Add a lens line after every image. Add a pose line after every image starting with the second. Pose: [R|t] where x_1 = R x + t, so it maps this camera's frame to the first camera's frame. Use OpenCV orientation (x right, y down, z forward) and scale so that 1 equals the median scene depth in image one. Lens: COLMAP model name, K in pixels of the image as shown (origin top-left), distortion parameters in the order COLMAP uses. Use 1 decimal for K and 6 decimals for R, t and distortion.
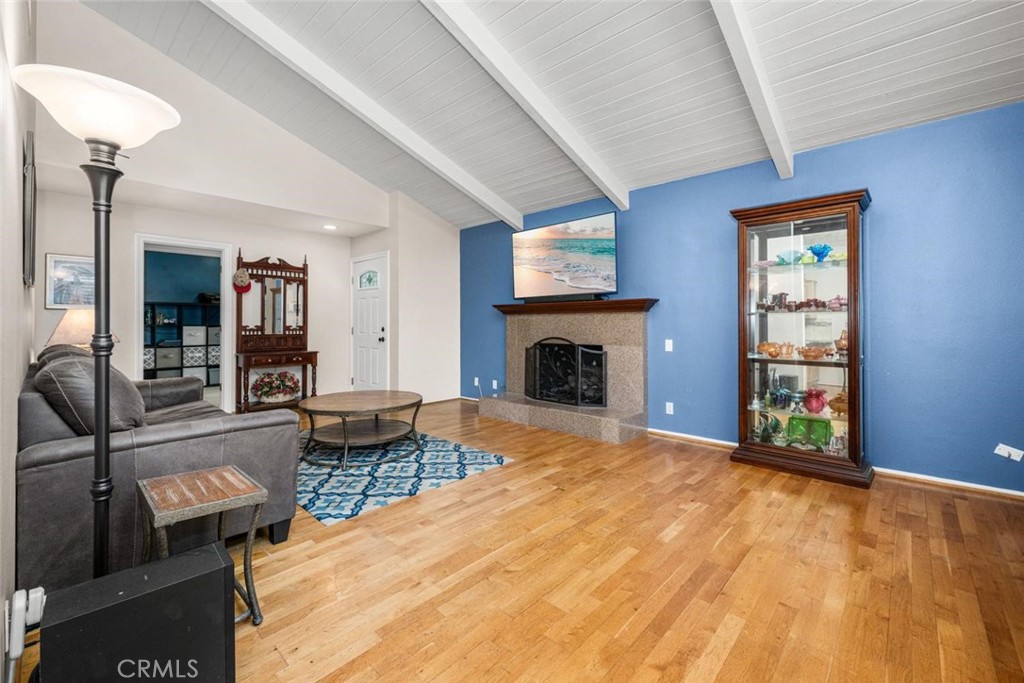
lens RADIAL K [[414.7, 0, 523.1], [0, 414.7, 323.0], [0, 0, 1]] dist [-0.001420, -0.000015]
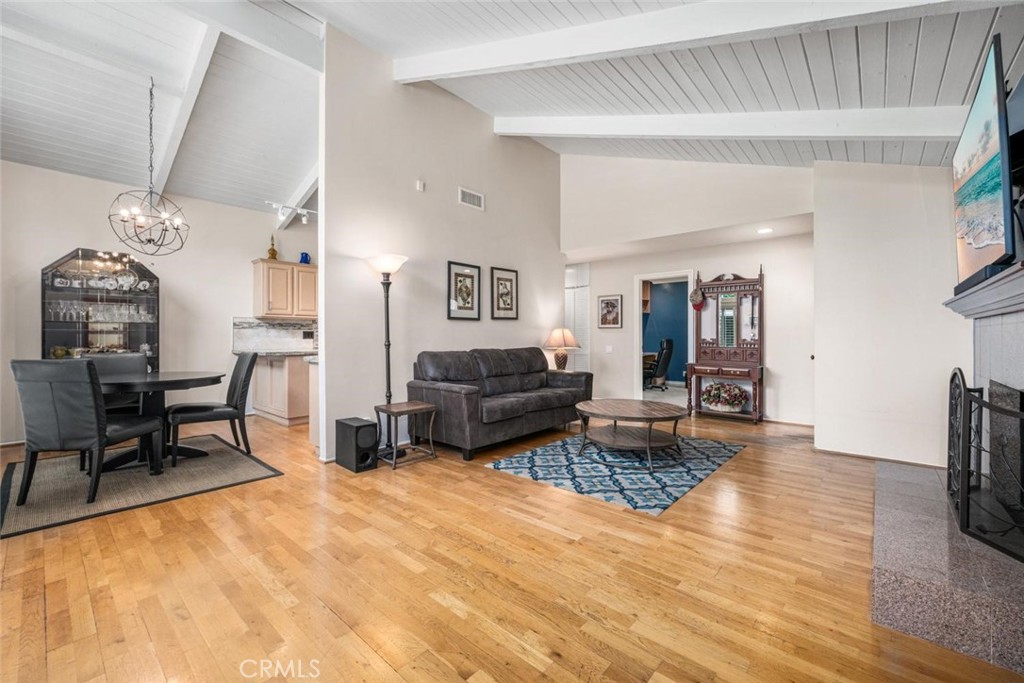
lens RADIAL K [[414.7, 0, 502.2], [0, 414.7, 335.2], [0, 0, 1]] dist [-0.001420, -0.000015]
pose [[0.017086, -0.001368, -0.999853, 0.595127], [-0.000149, 0.999999, -0.001371, -0.001603], [0.999854, 0.000173, 0.017086, 0.561824]]
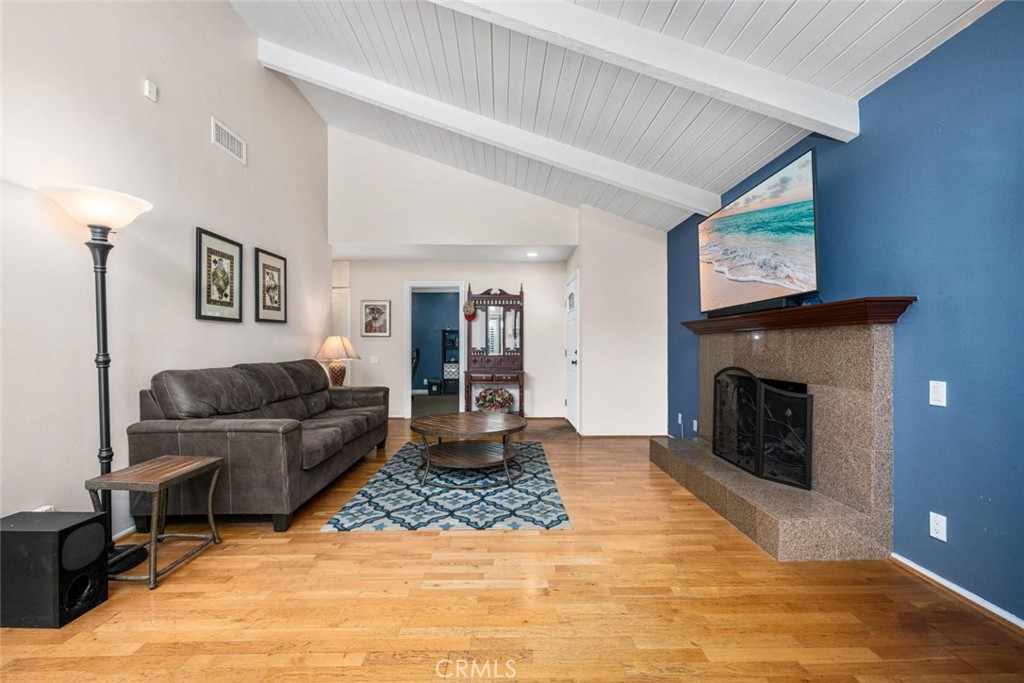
lens RADIAL K [[414.7, 0, 509.5], [0, 414.7, 346.0], [0, 0, 1]] dist [-0.001420, -0.000015]
pose [[0.693978, 0.001347, -0.719995, 0.353764], [-0.000237, 0.999999, 0.001643, -0.000458], [0.719996, -0.000969, 0.693978, 0.321974]]
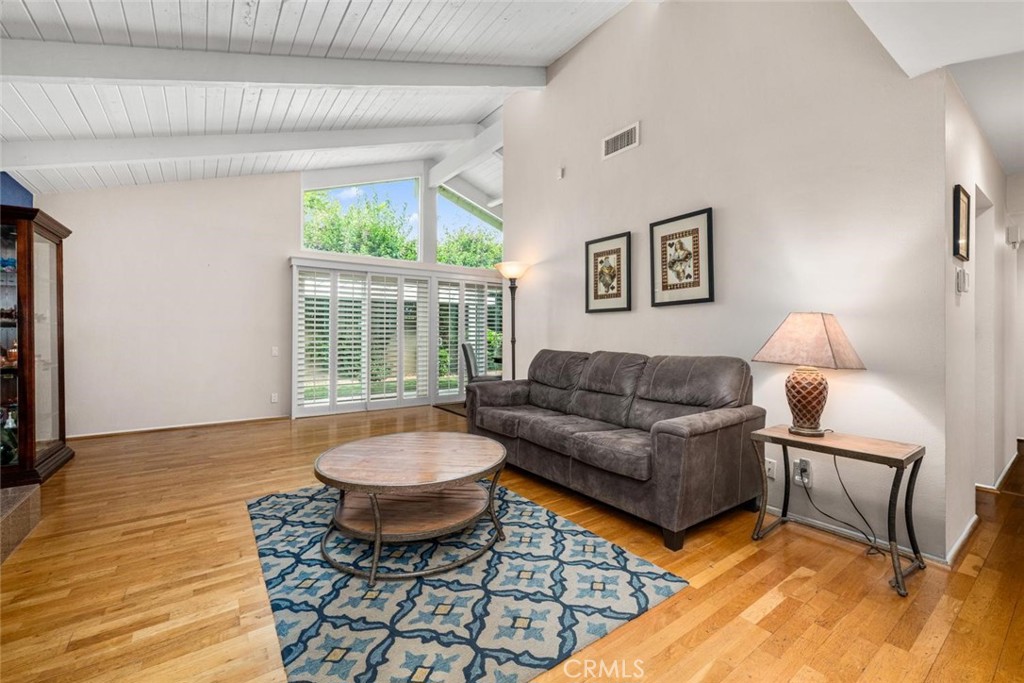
lens RADIAL K [[414.7, 0, 525.7], [0, 414.7, 333.9], [0, 0, 1]] dist [-0.001420, -0.000015]
pose [[-0.987395, 0.005175, 0.158188, -0.564242], [0.005668, 0.999980, 0.002667, -0.002551], [-0.158171, 0.003530, -0.987405, 1.387468]]
